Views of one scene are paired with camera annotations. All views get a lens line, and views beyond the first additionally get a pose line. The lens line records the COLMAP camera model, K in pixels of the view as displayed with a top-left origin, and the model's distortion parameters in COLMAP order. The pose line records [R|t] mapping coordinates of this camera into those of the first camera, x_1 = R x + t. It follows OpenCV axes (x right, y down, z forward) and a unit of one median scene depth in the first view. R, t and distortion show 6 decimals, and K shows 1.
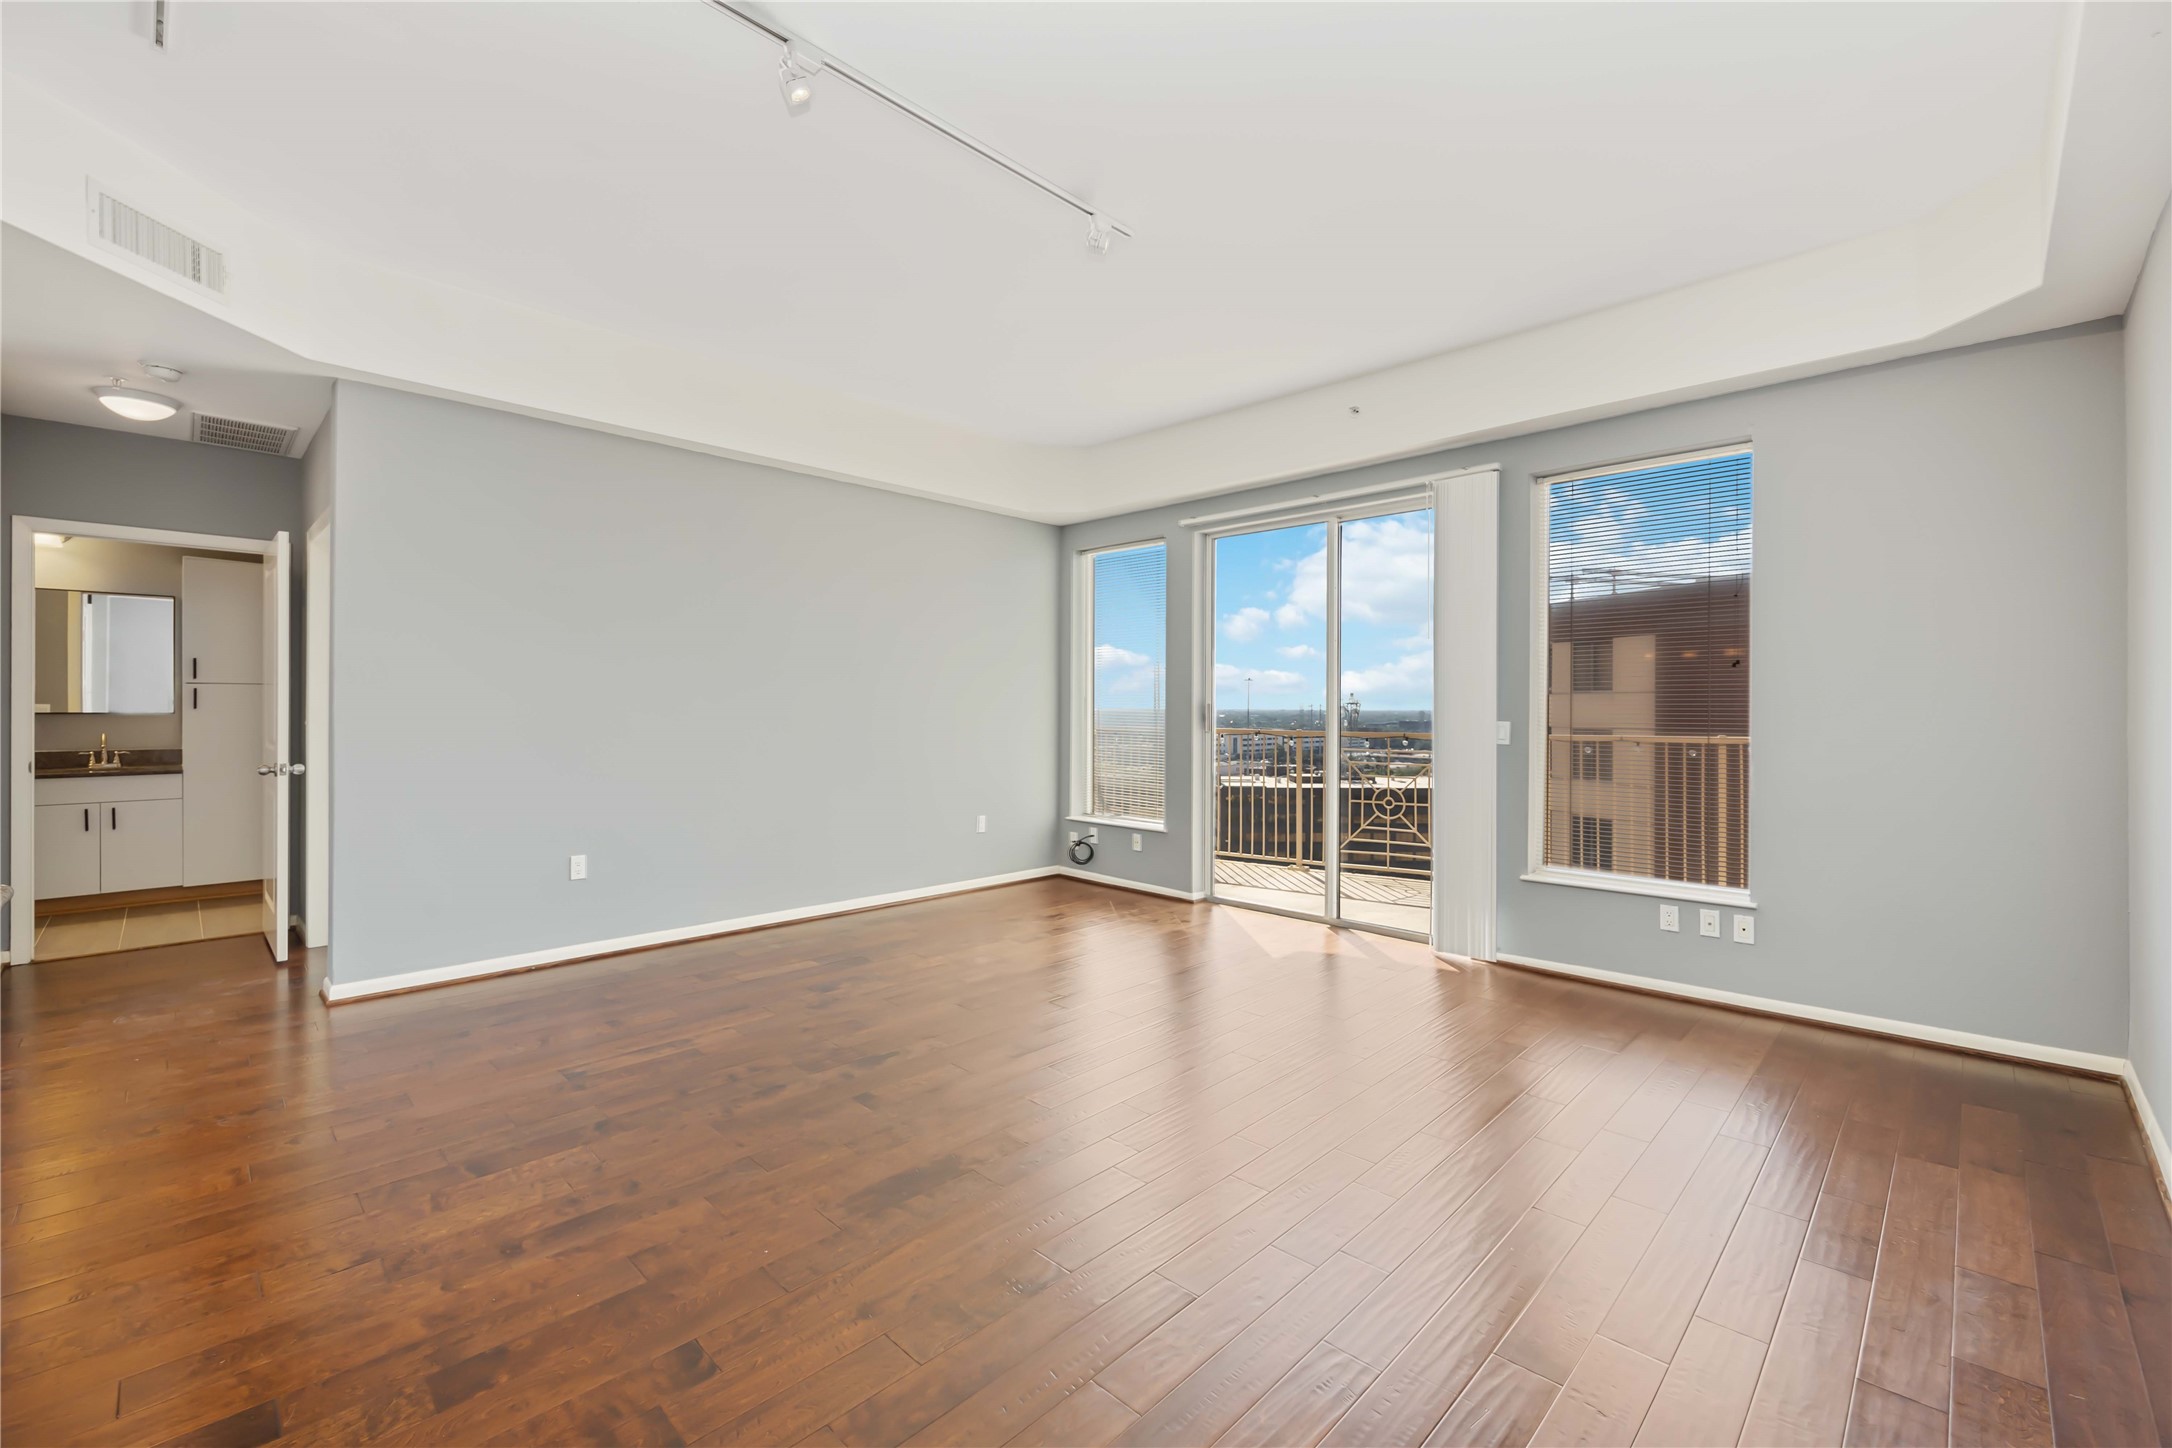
lens RADIAL K [[924.8, 0, 1091.4], [0, 924.8, 720.2], [0, 0, 1]] dist [-0.001401, 0.000114]
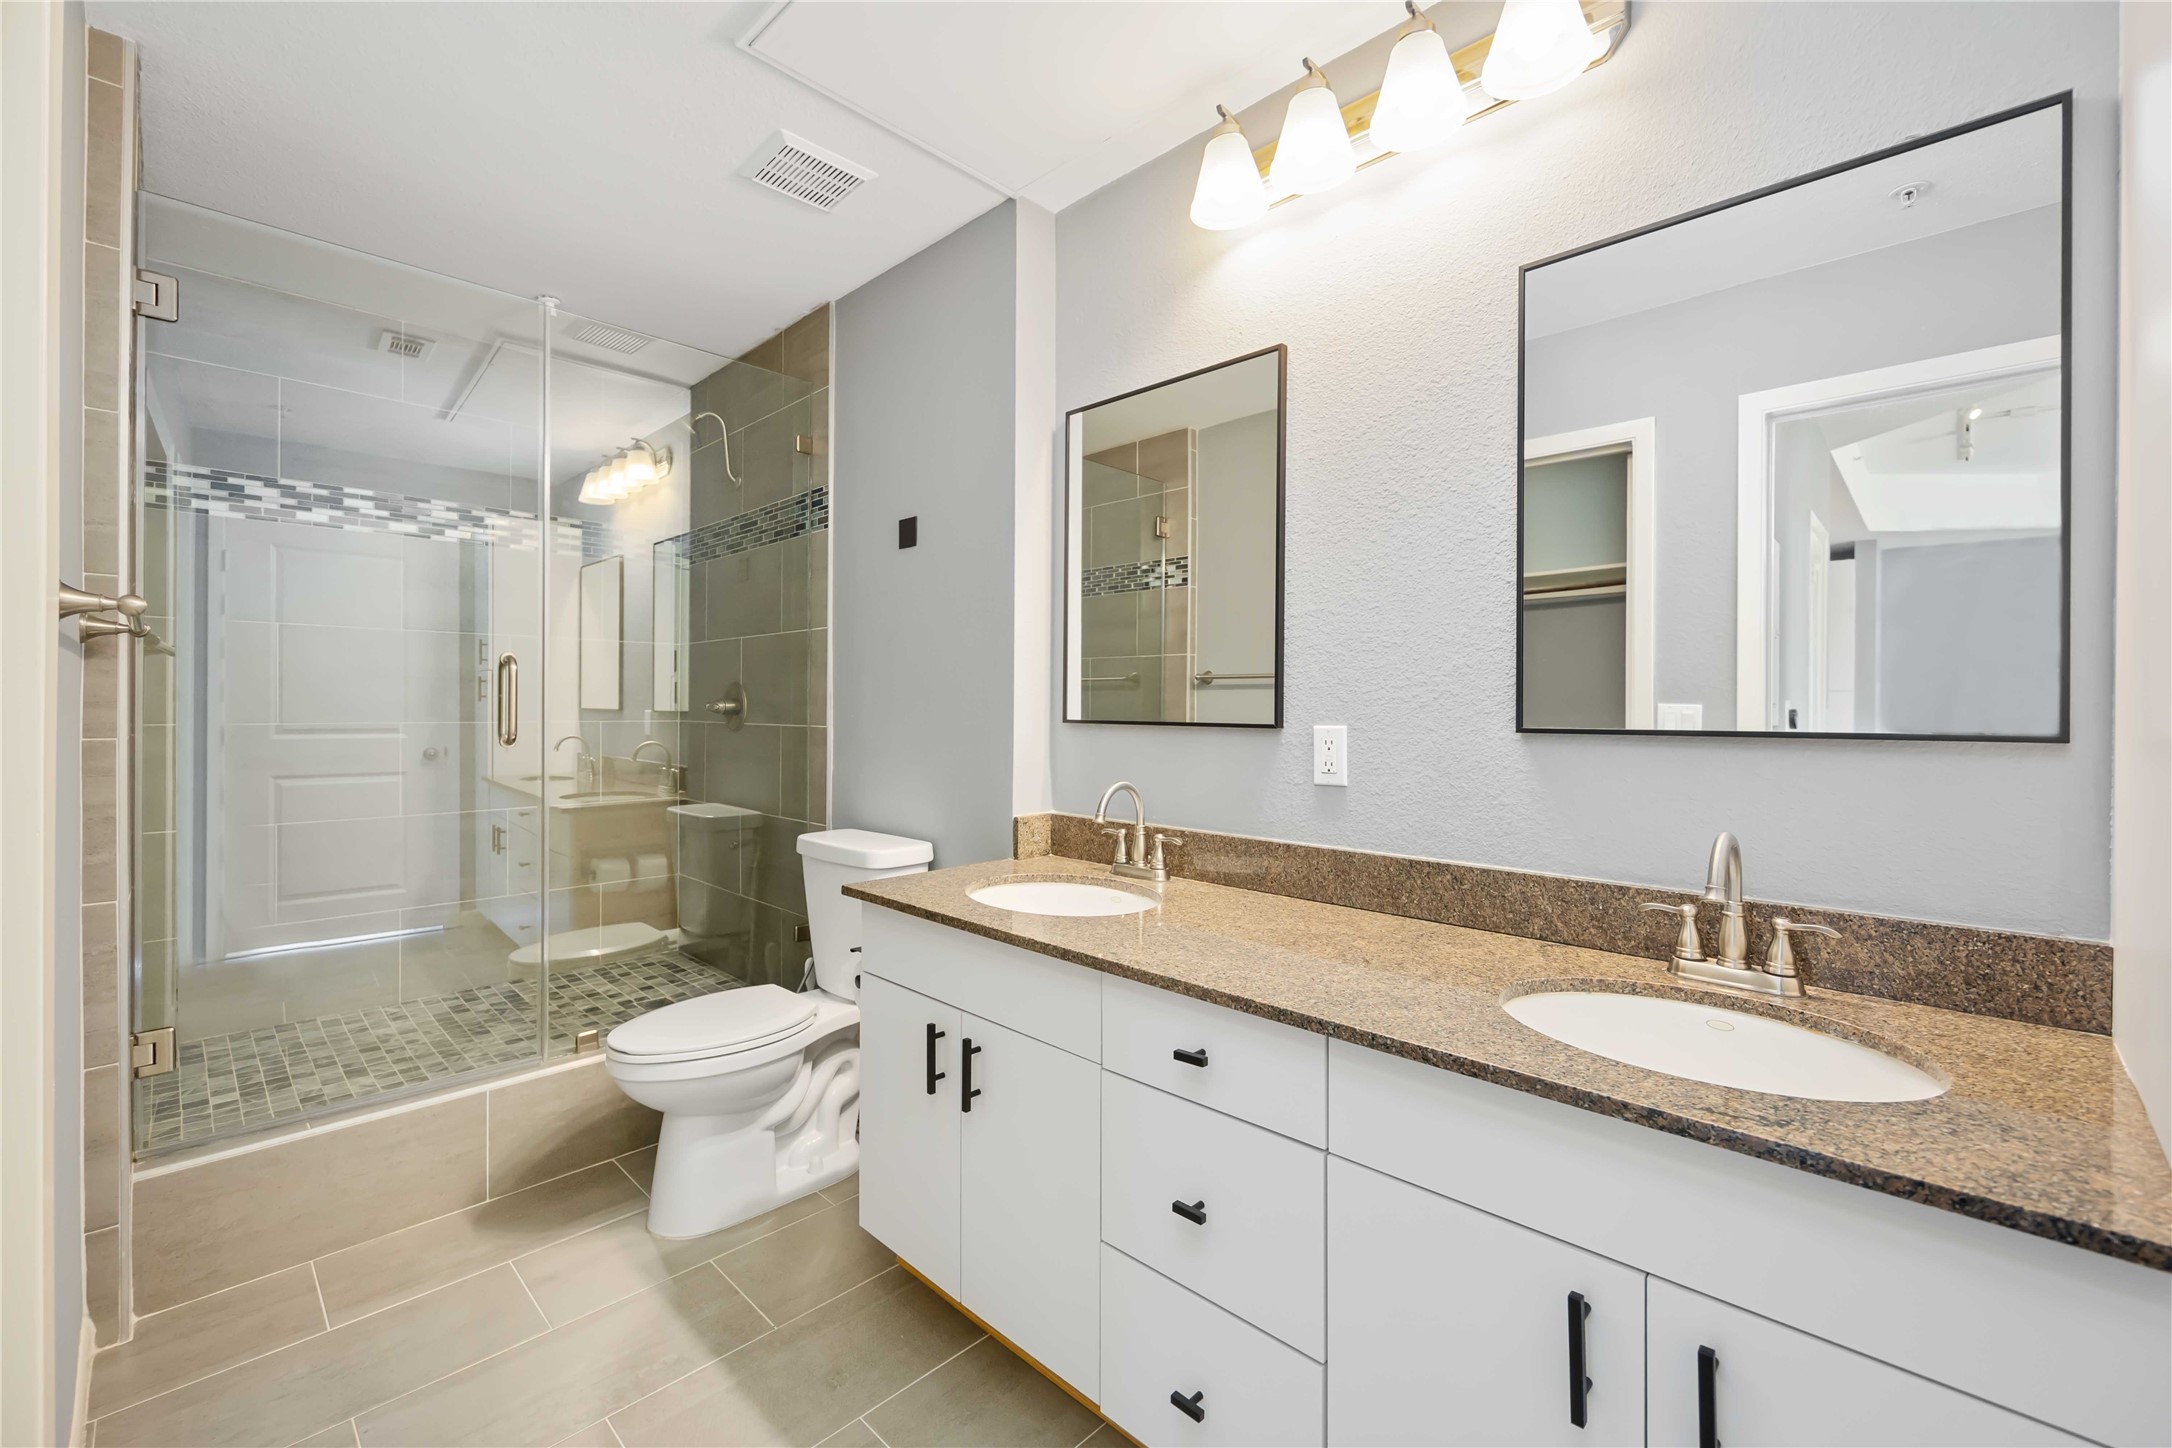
lens RADIAL K [[894.1, 0, 1090.7], [0, 894.1, 711.5], [0, 0, 1]] dist [-0.000341, 0.000390]
pose [[-0.000681, -0.006151, -0.999981, -0.851851], [-0.020469, 0.999772, -0.006135, -0.009298], [0.999790, 0.020464, -0.000807, 0.842585]]
